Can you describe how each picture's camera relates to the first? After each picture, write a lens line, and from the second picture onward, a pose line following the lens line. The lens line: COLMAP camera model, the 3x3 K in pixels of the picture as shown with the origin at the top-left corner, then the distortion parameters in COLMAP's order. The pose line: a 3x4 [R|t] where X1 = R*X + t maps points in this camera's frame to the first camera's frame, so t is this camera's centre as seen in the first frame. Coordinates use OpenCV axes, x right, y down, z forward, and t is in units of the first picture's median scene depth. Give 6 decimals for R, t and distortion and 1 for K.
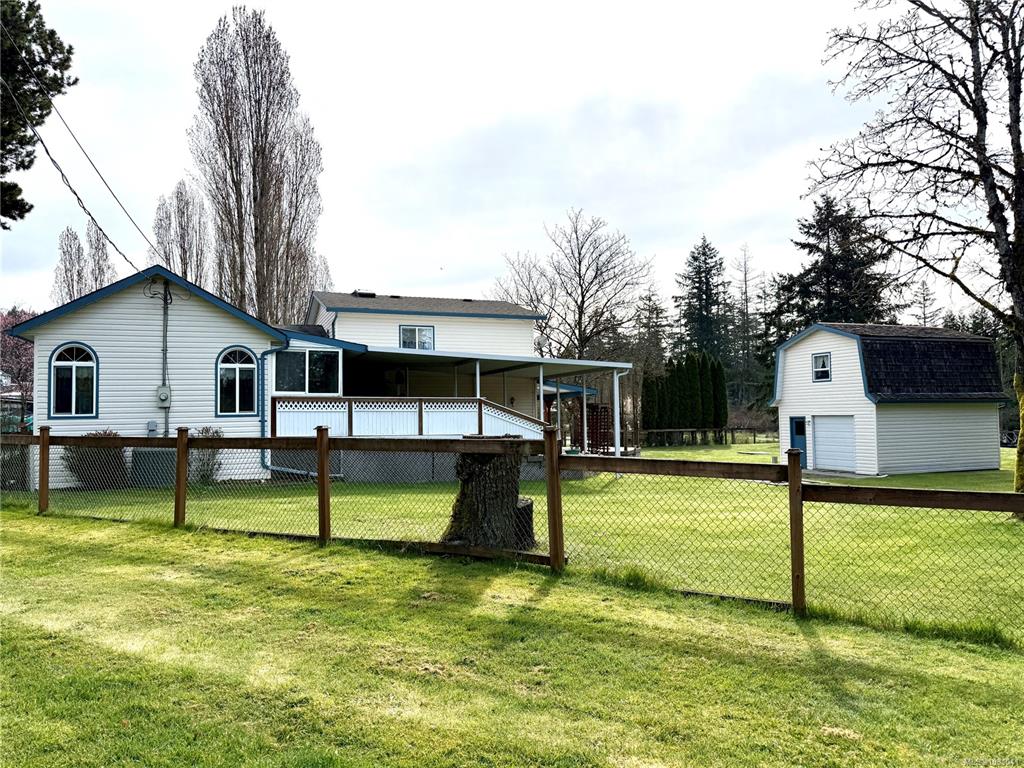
lens RADIAL K [[718.1, 0, 519.6], [0, 718.1, 394.1], [0, 0, 1]] dist [0.052307, -0.055386]
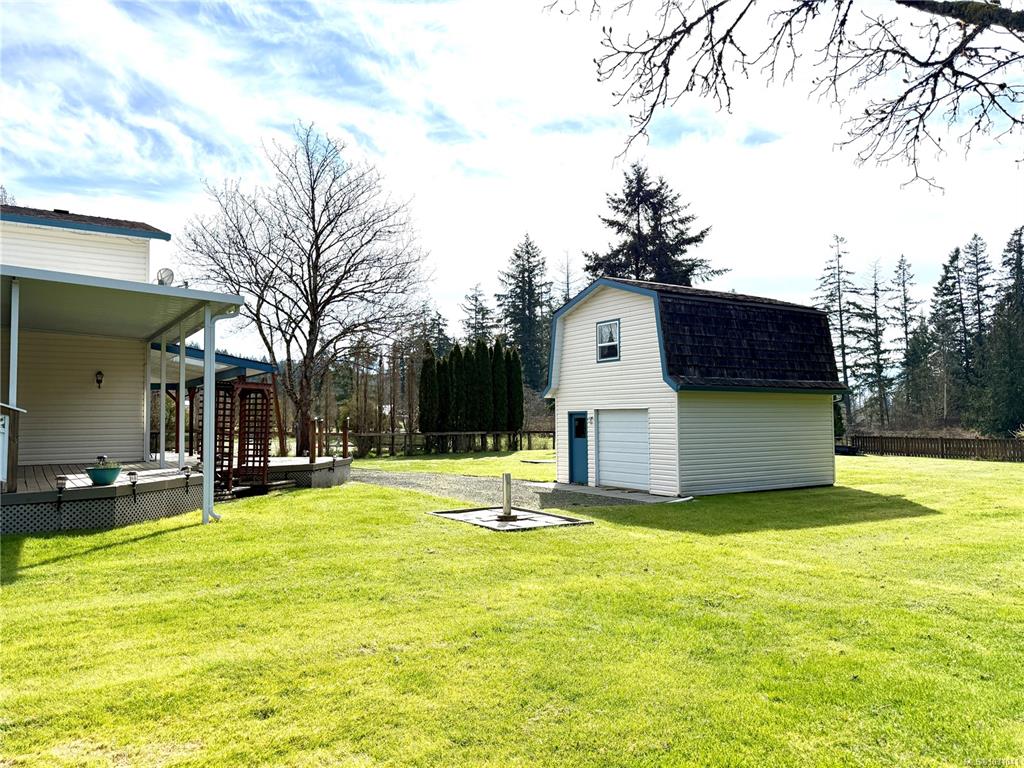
lens RADIAL K [[718.1, 0, 501.3], [0, 718.1, 390.6], [0, 0, 1]] dist [0.052307, -0.055386]
pose [[0.980151, 0.016368, 0.197575, 0.183628], [-0.014028, 0.999814, -0.013237, 0.022031], [-0.197755, 0.010203, 0.980198, 0.347943]]
